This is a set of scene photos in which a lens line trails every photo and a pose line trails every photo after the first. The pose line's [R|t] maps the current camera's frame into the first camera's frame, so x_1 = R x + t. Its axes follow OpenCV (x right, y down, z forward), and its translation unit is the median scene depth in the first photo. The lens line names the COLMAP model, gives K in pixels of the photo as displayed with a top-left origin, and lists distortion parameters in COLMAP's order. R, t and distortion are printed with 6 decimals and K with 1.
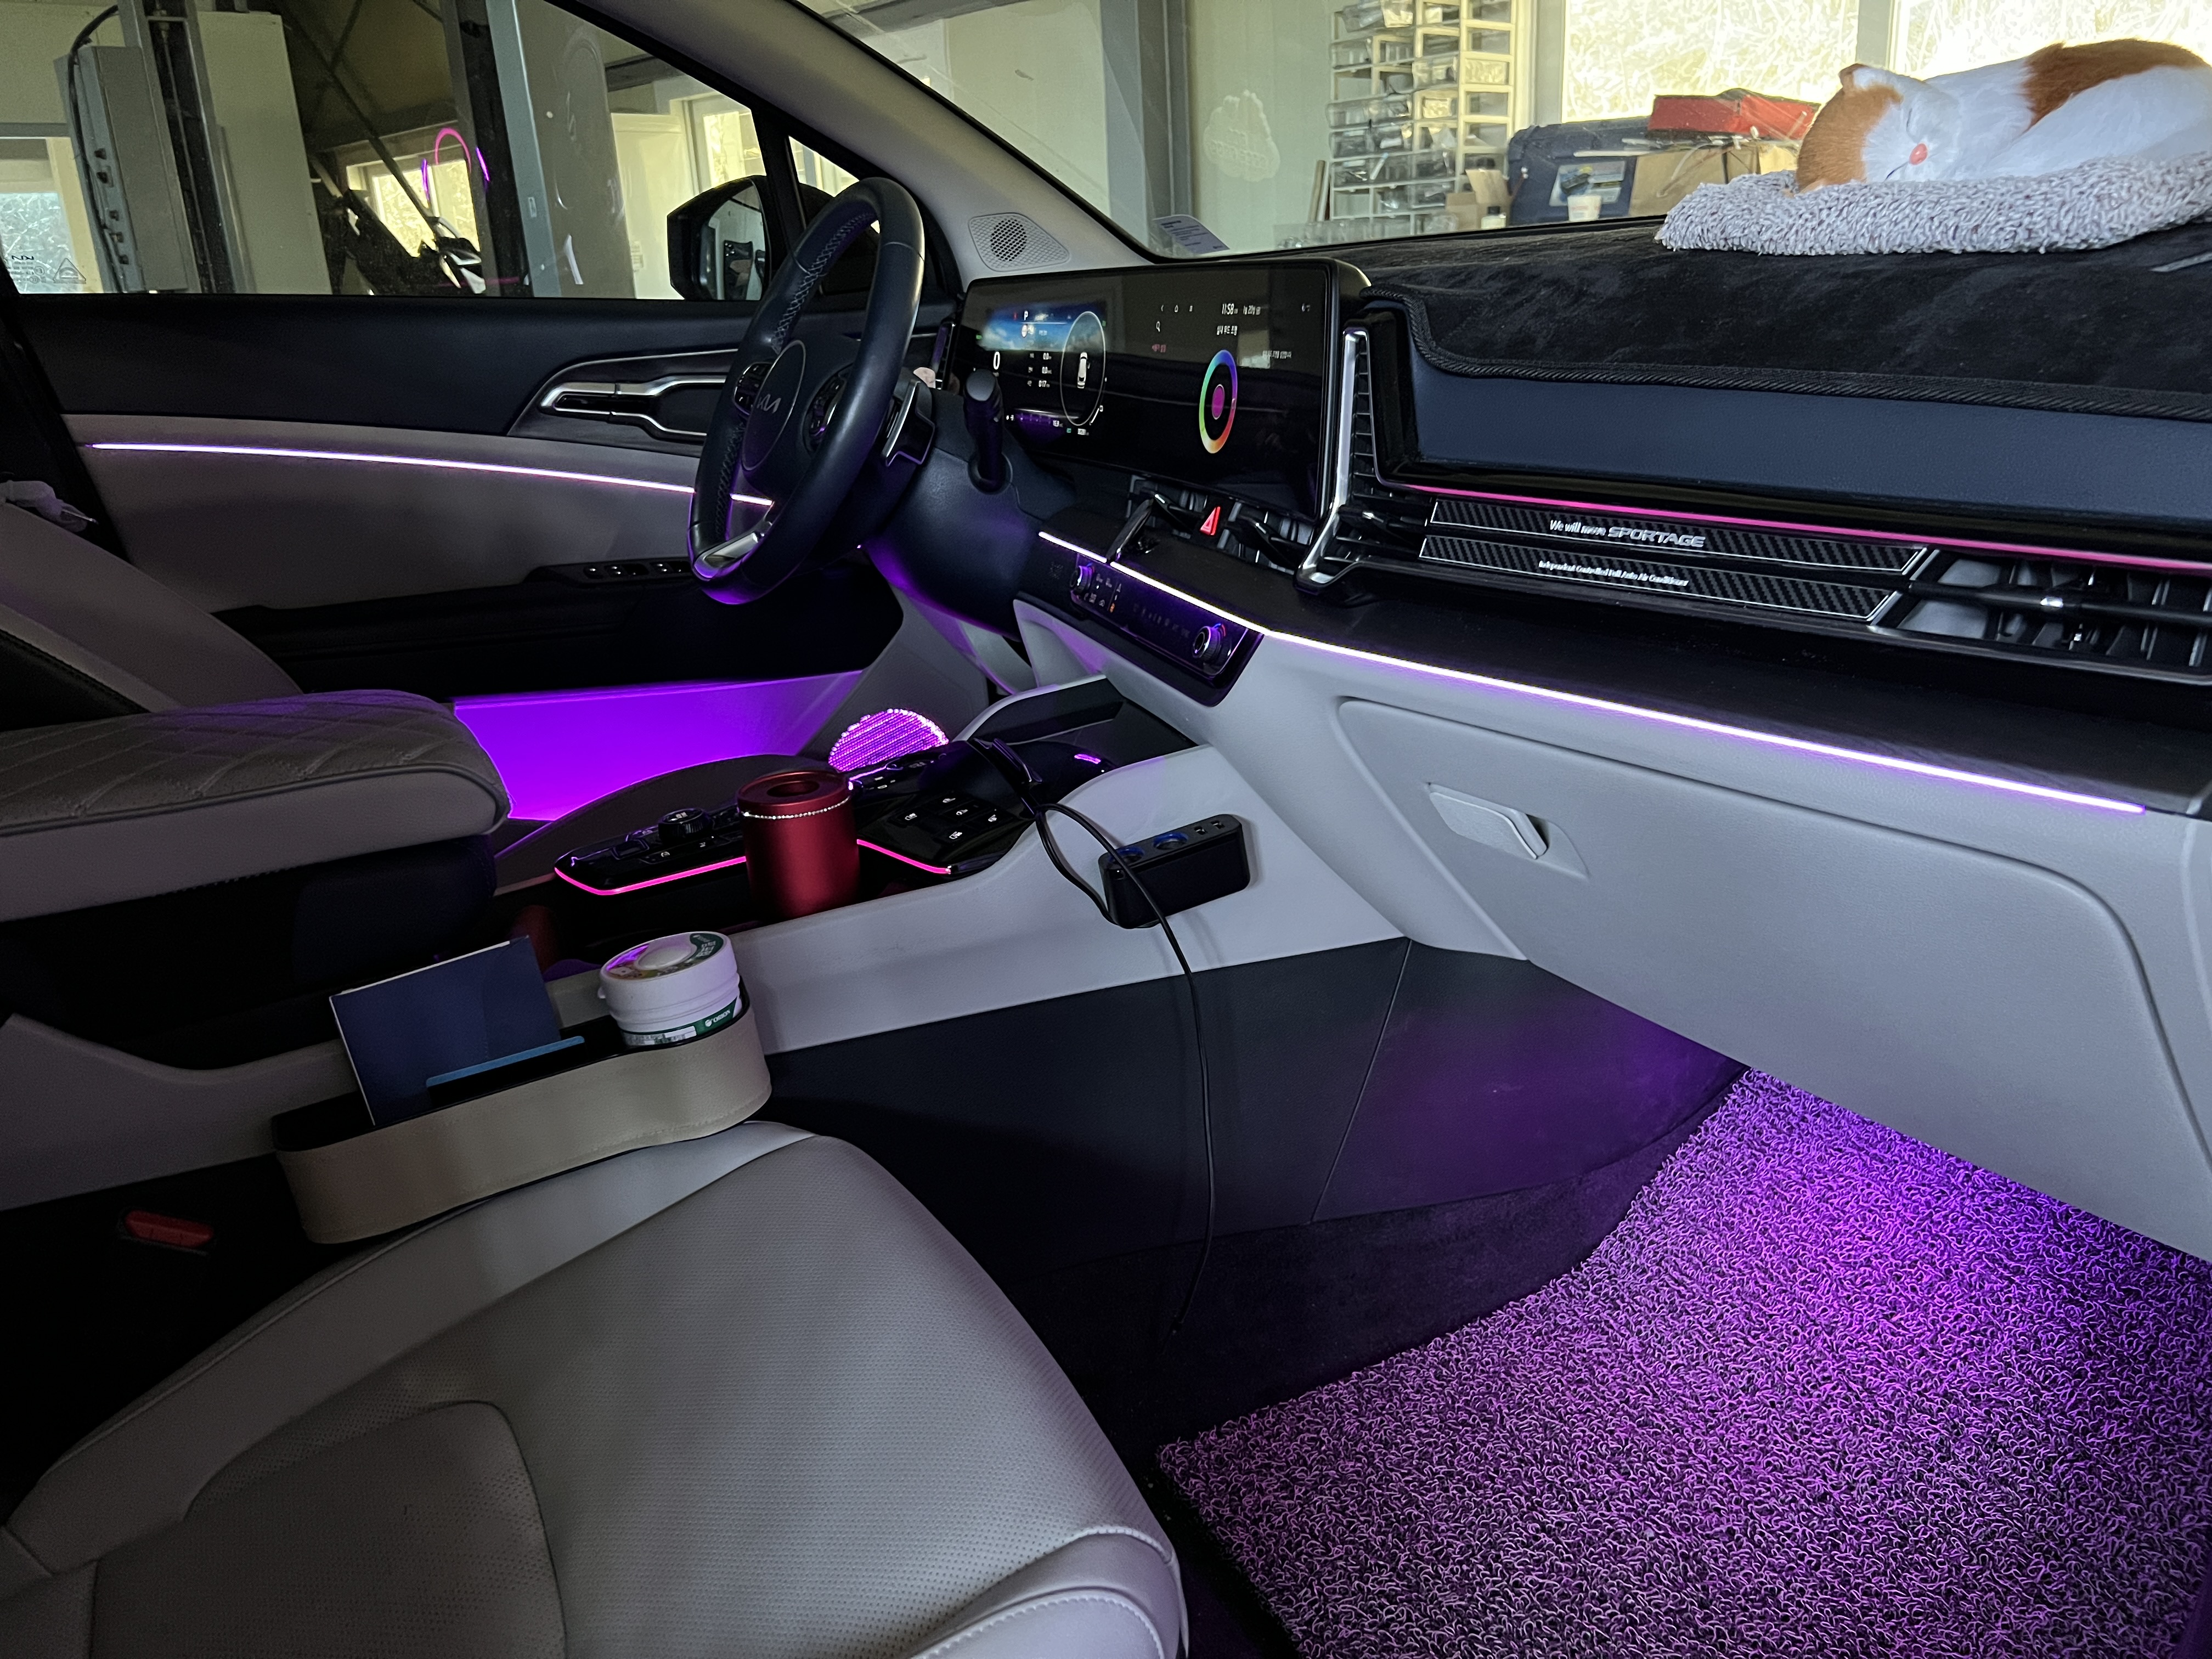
lens RADIAL K [[1682.3, 0, 1109.8], [0, 1682.3, 841.0], [0, 0, 1]] dist [0.046667, -0.059482]
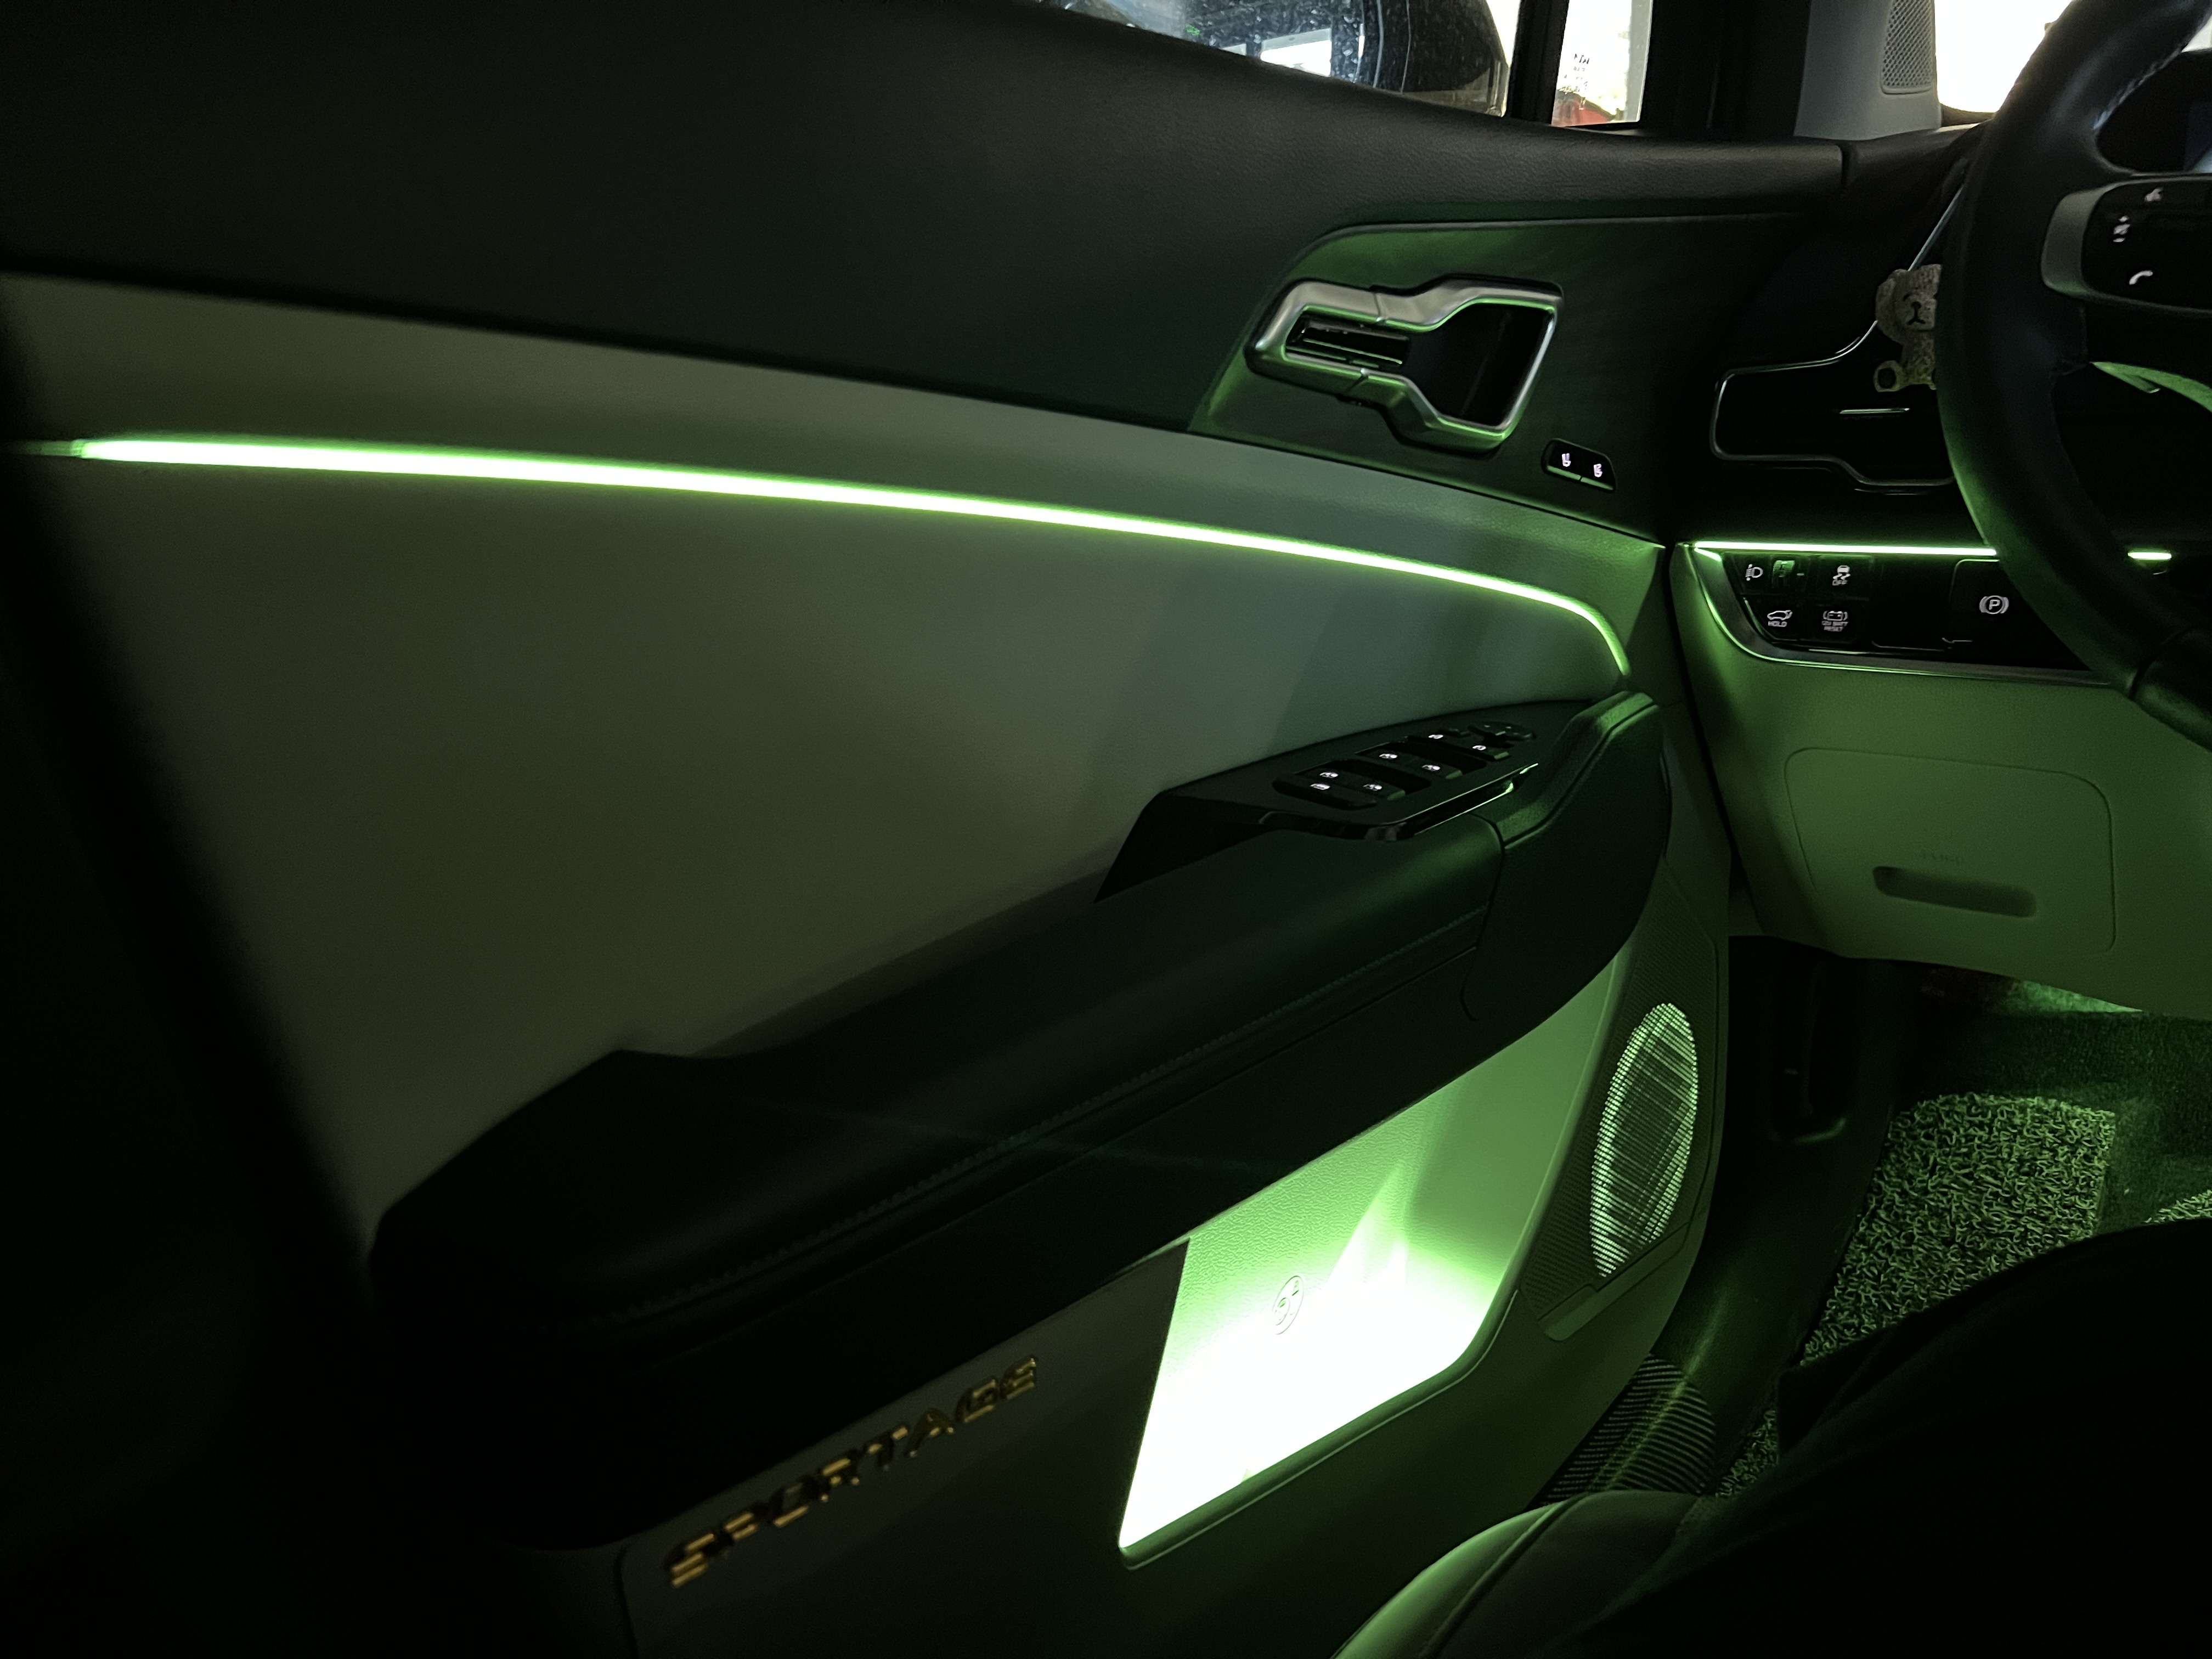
lens RADIAL K [[1679.4, 0, 1103.9], [0, 1679.4, 822.9], [0, 0, 1]] dist [0.049259, -0.060281]
pose [[0.905718, -0.111955, 0.408829, -0.819559], [0.138319, 0.989755, -0.035394, -0.237013], [-0.400678, 0.088605, 0.911924, 1.104129]]
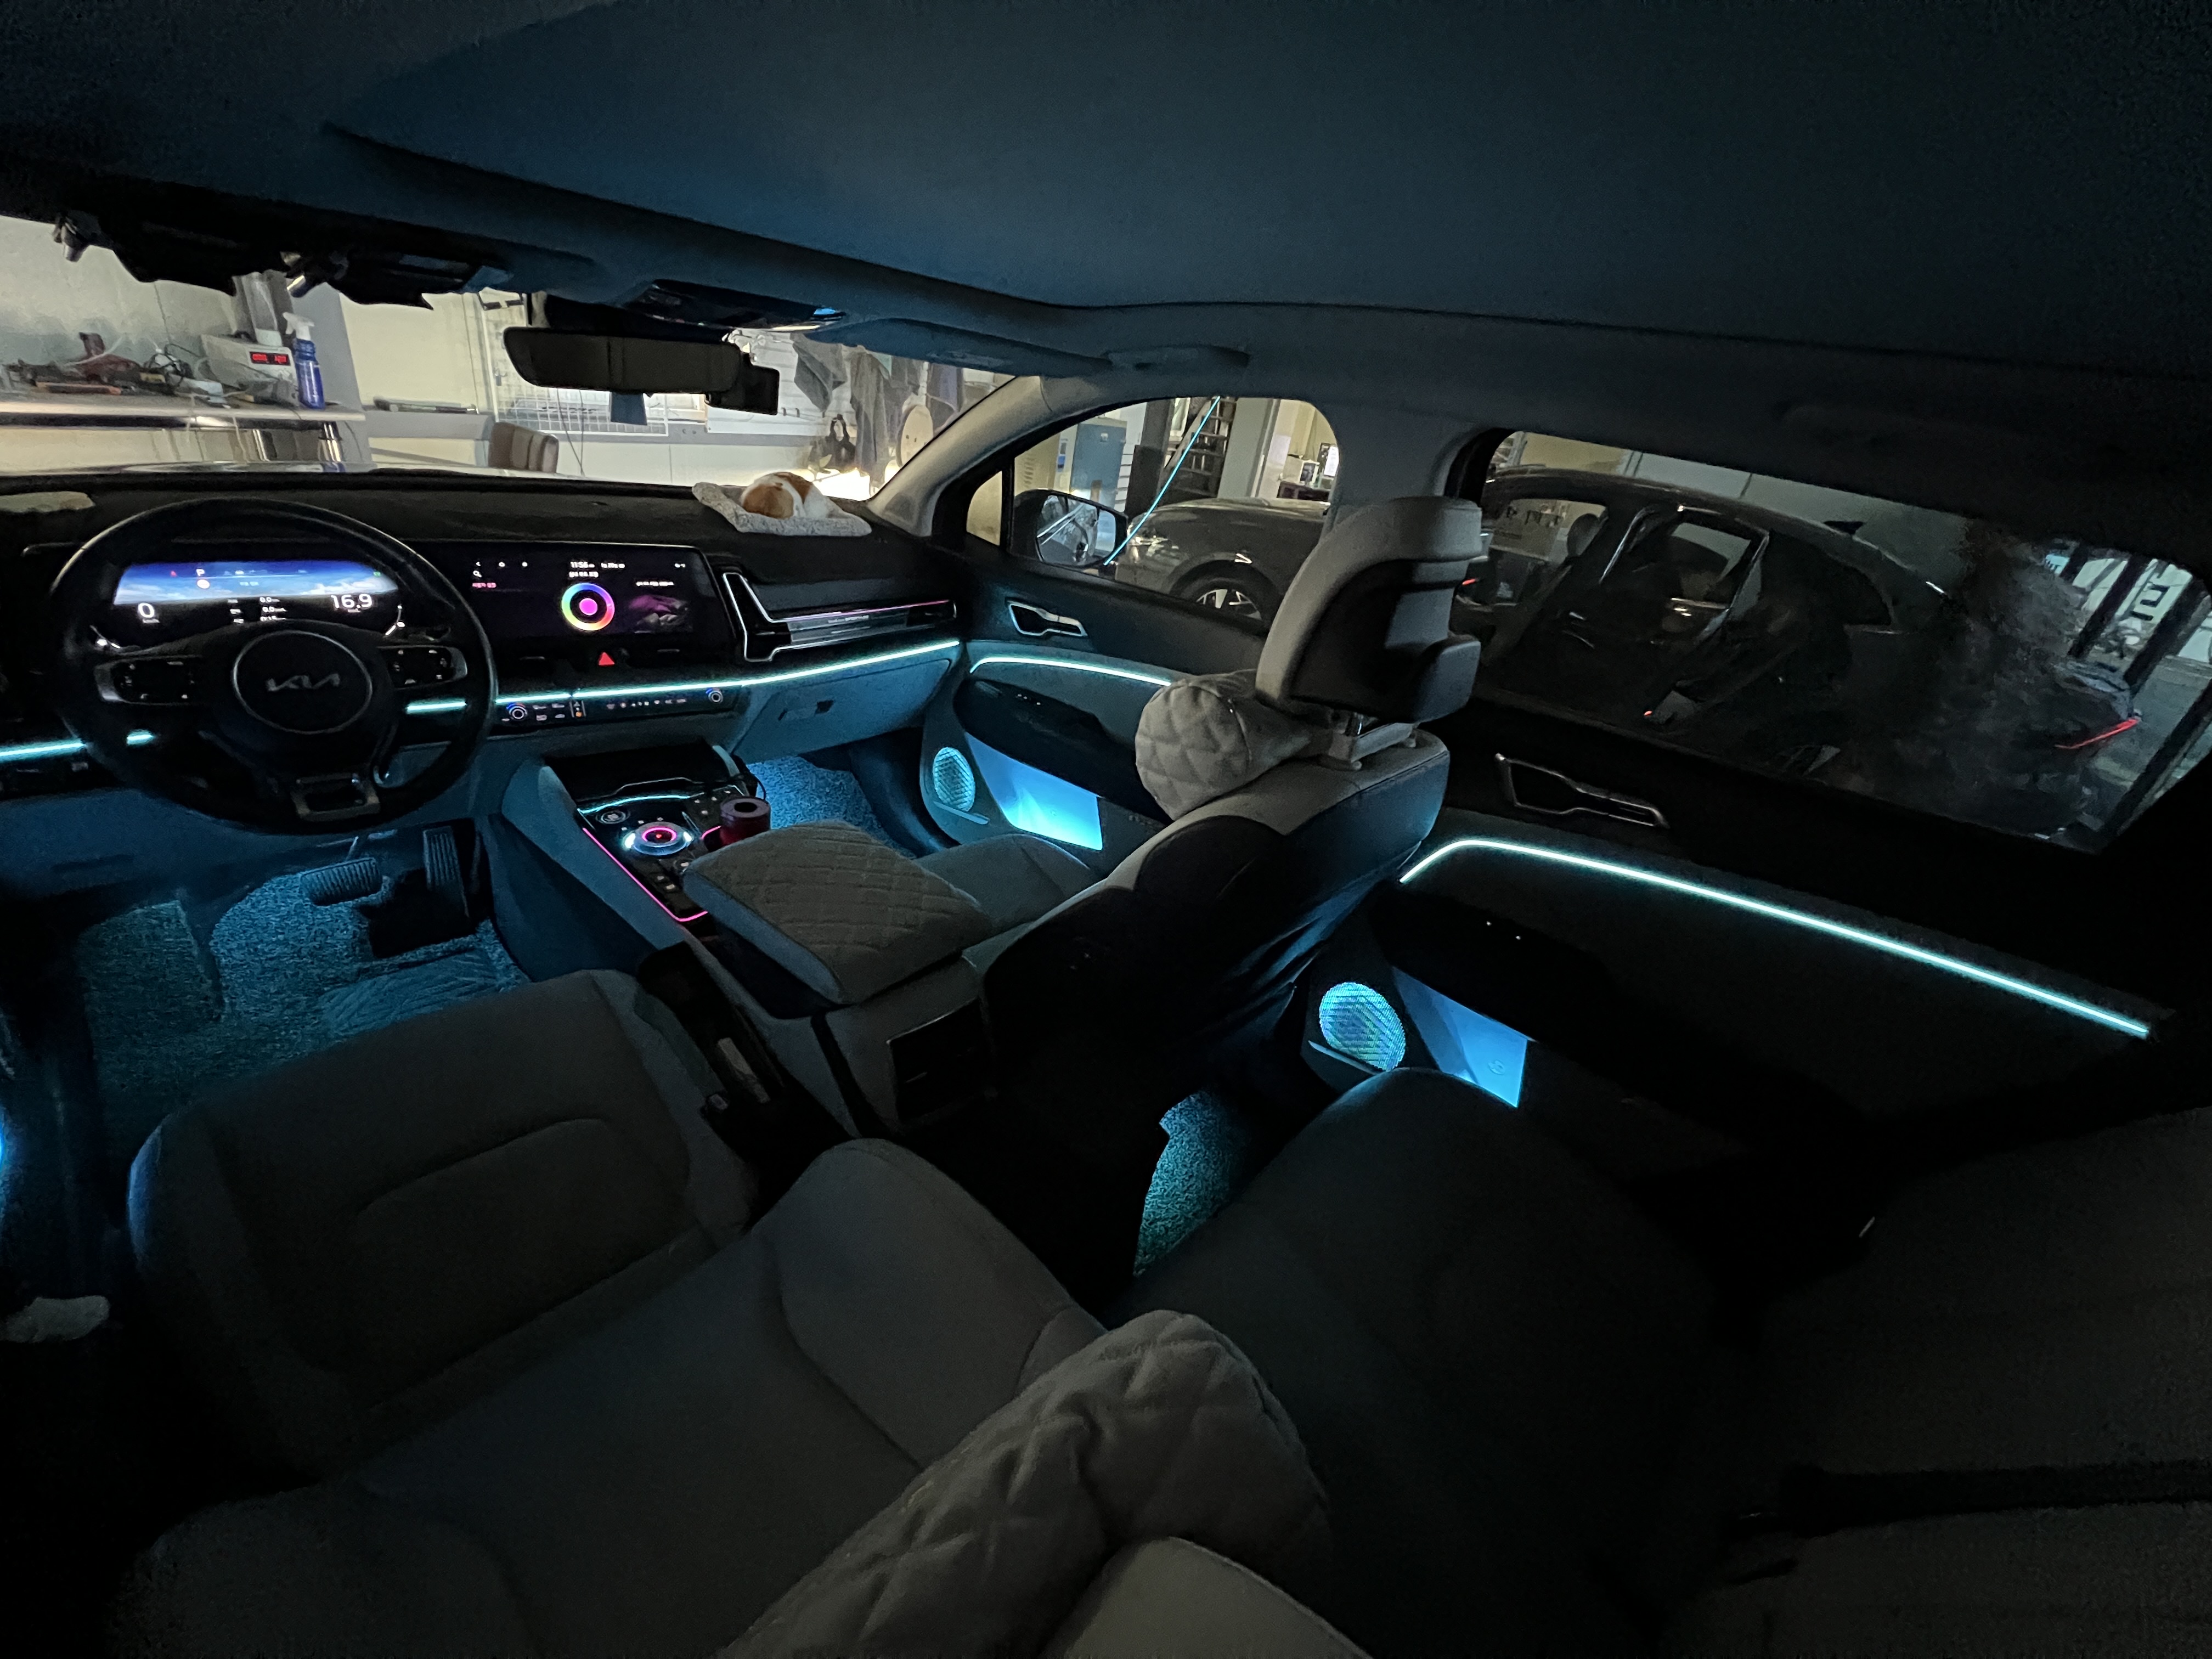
lens RADIAL K [[887.9, 0, 1104.3], [0, 887.9, 835.6], [0, 0, 1]] dist [-0.001218, -0.000079]
pose [[-0.355694, -0.437018, 0.826134, -1.394864], [0.158518, 0.842924, 0.514150, -0.550948], [-0.921061, 0.313837, -0.230548, 0.823741]]
